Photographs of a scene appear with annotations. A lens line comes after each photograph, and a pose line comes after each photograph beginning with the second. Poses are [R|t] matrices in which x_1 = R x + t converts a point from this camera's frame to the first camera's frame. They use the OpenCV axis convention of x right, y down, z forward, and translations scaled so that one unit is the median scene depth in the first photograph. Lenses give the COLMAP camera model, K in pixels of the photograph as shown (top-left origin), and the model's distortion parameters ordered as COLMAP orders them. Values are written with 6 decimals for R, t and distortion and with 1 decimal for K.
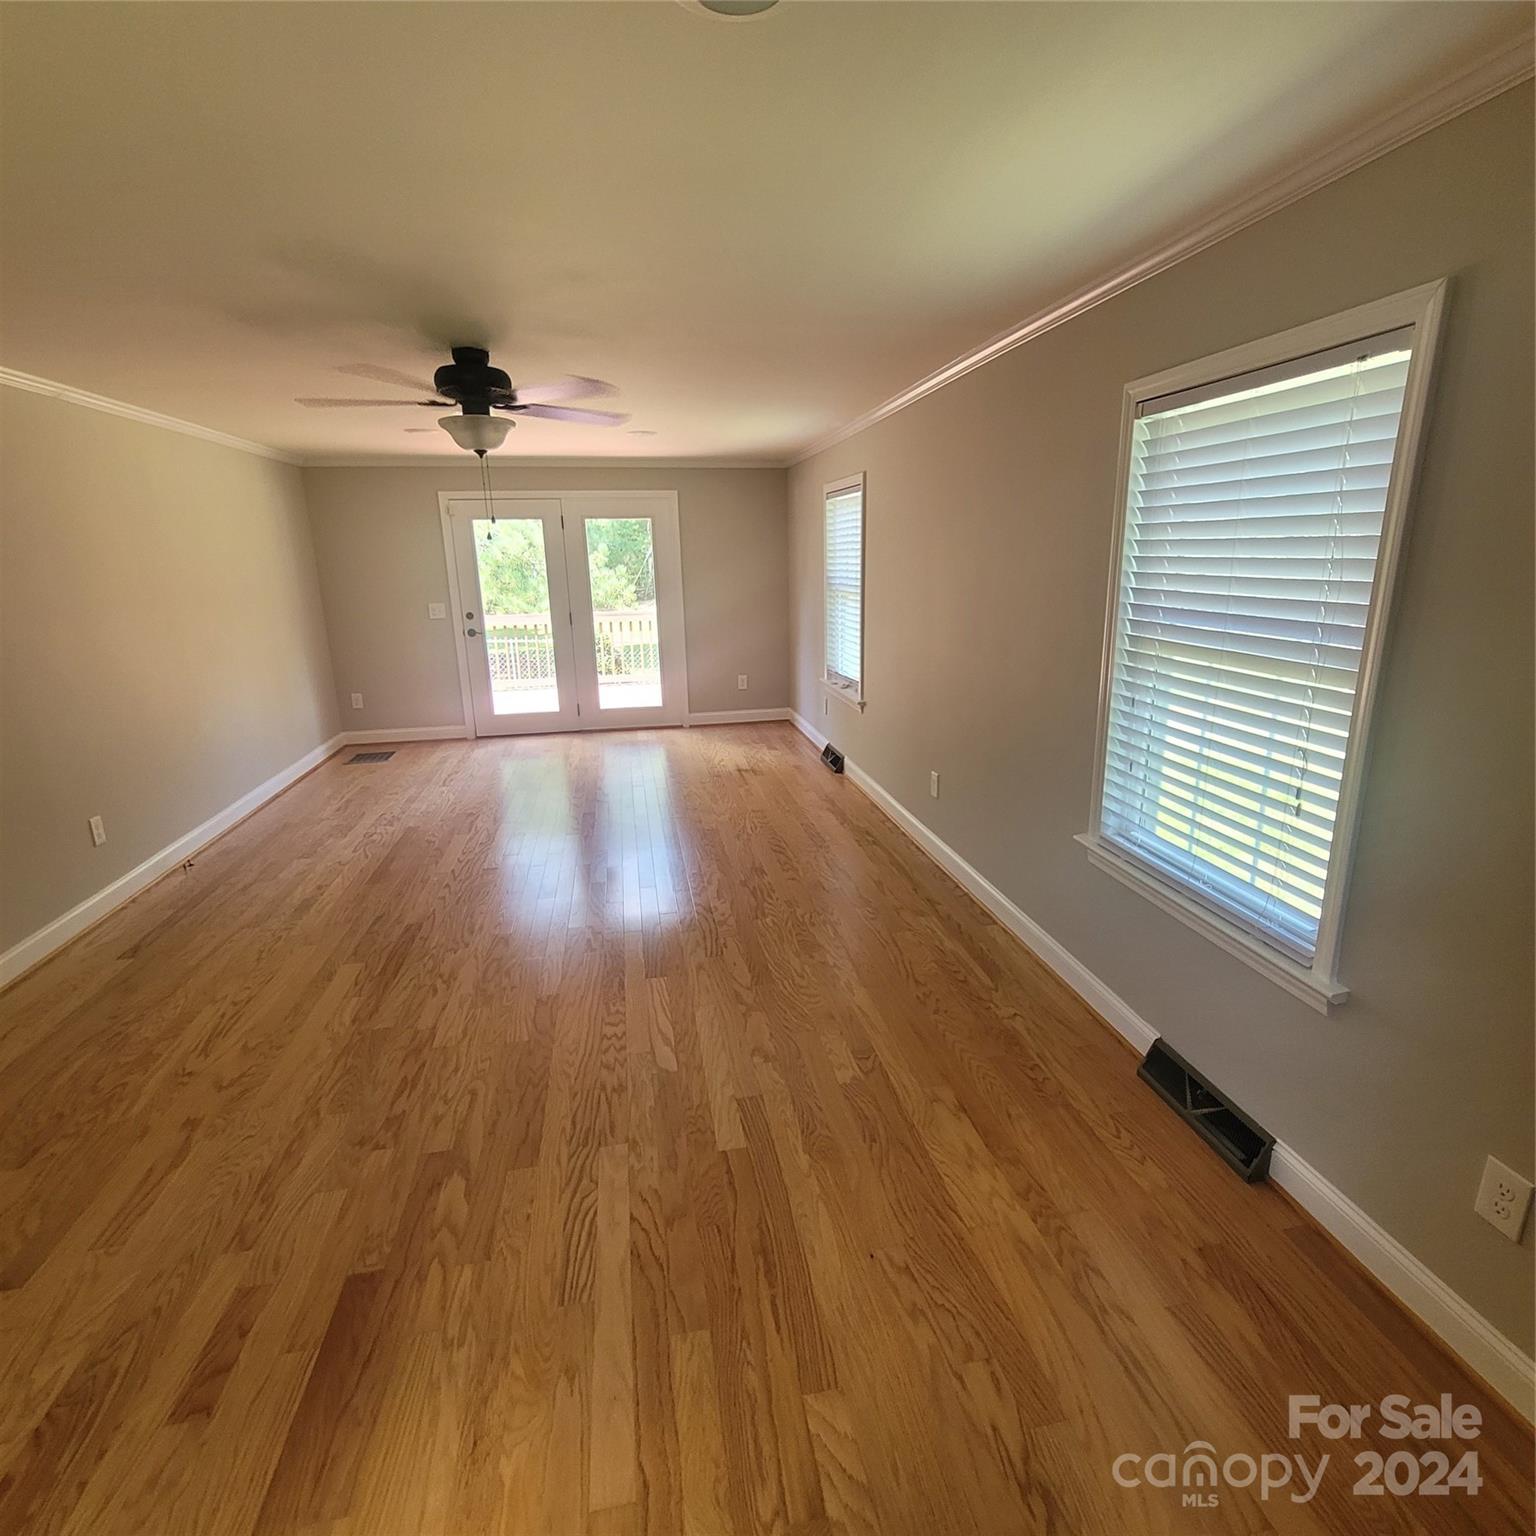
lens RADIAL K [[817.1, 0, 776.0], [0, 817.1, 765.1], [0, 0, 1]] dist [-0.012261, 0.001478]
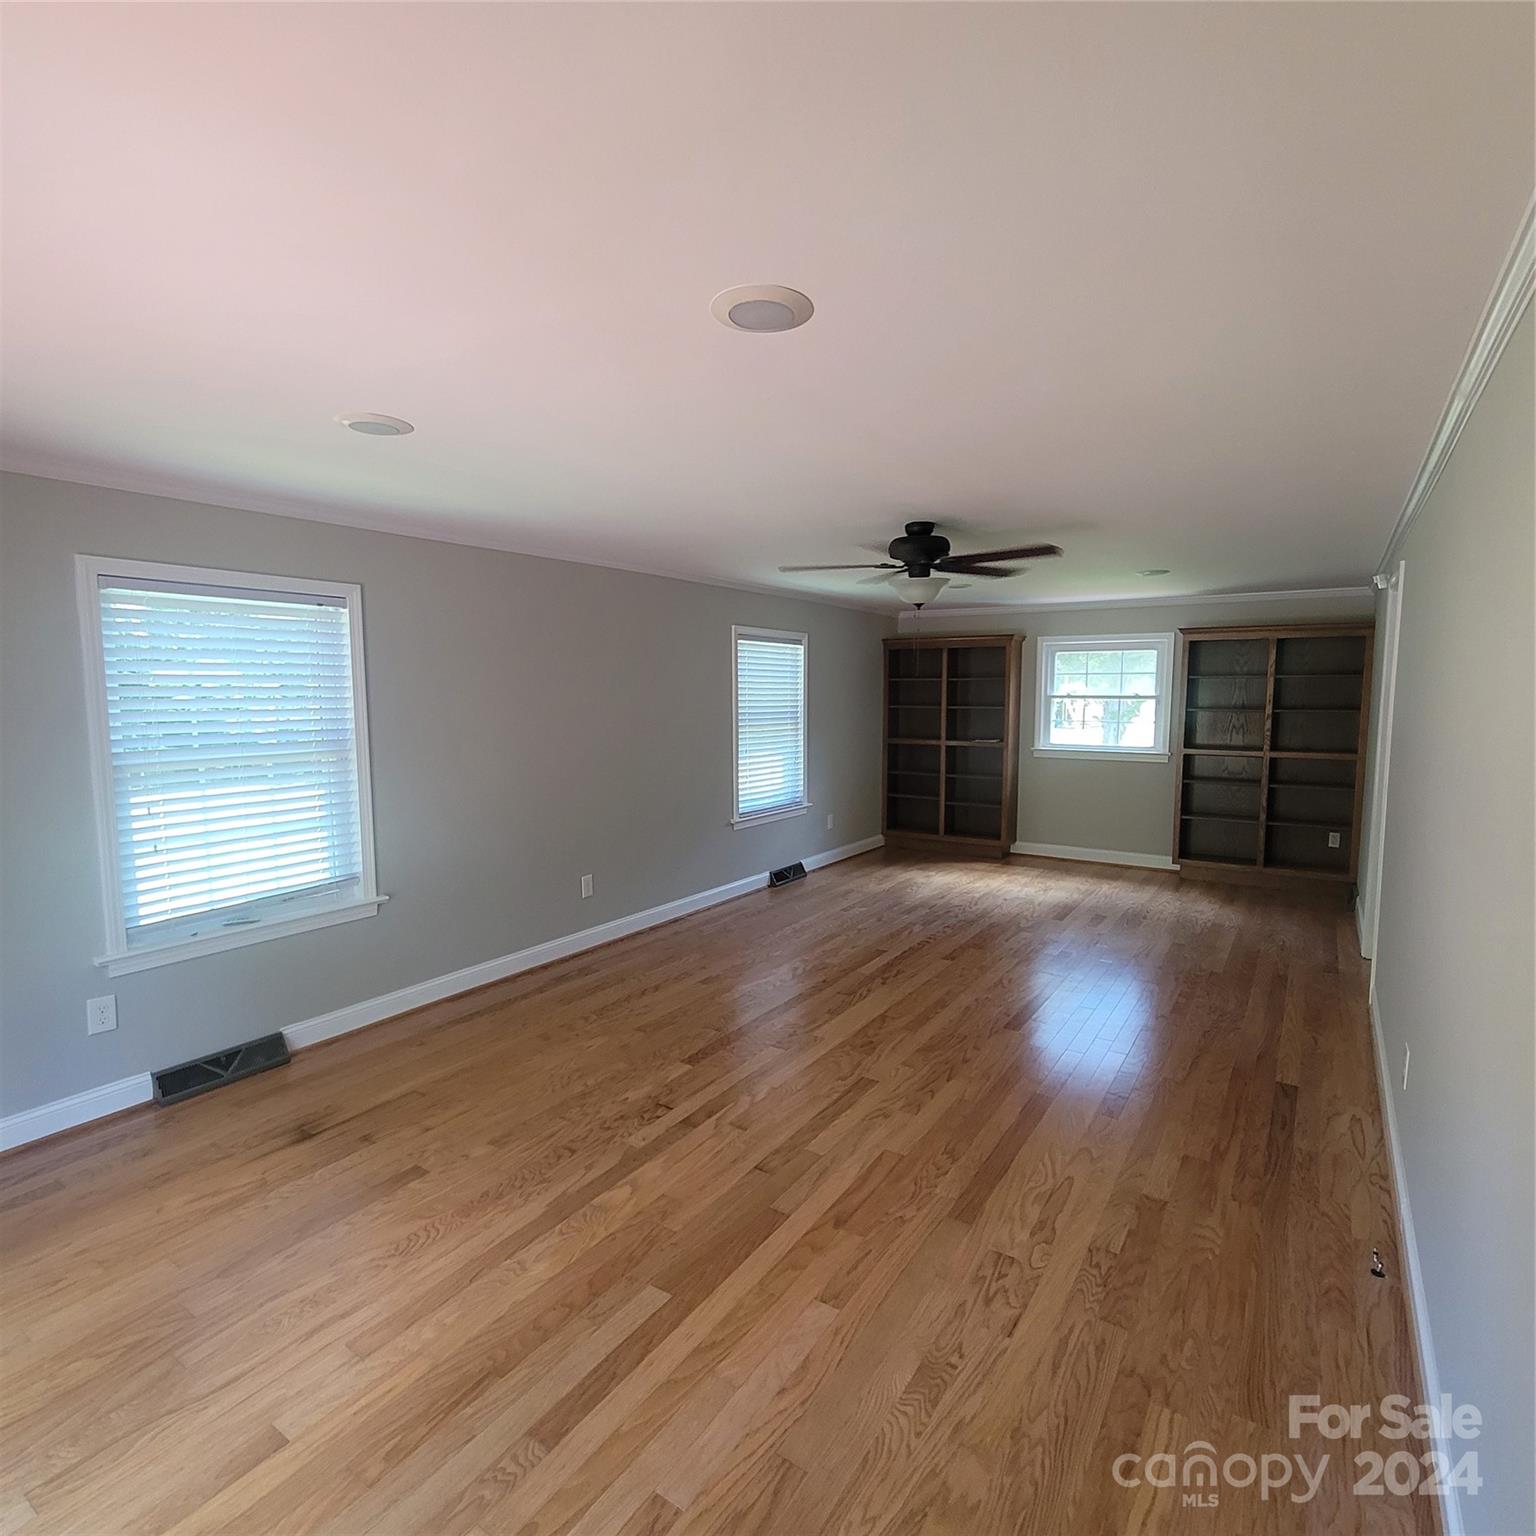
lens RADIAL K [[817.1, 0, 774.5], [0, 817.1, 769.6], [0, 0, 1]] dist [-0.012261, 0.001478]
pose [[-0.704912, -0.055440, 0.707125, -1.028046], [0.189526, 0.945970, 0.263099, -0.494697], [-0.683505, 0.319480, -0.656319, 1.927256]]
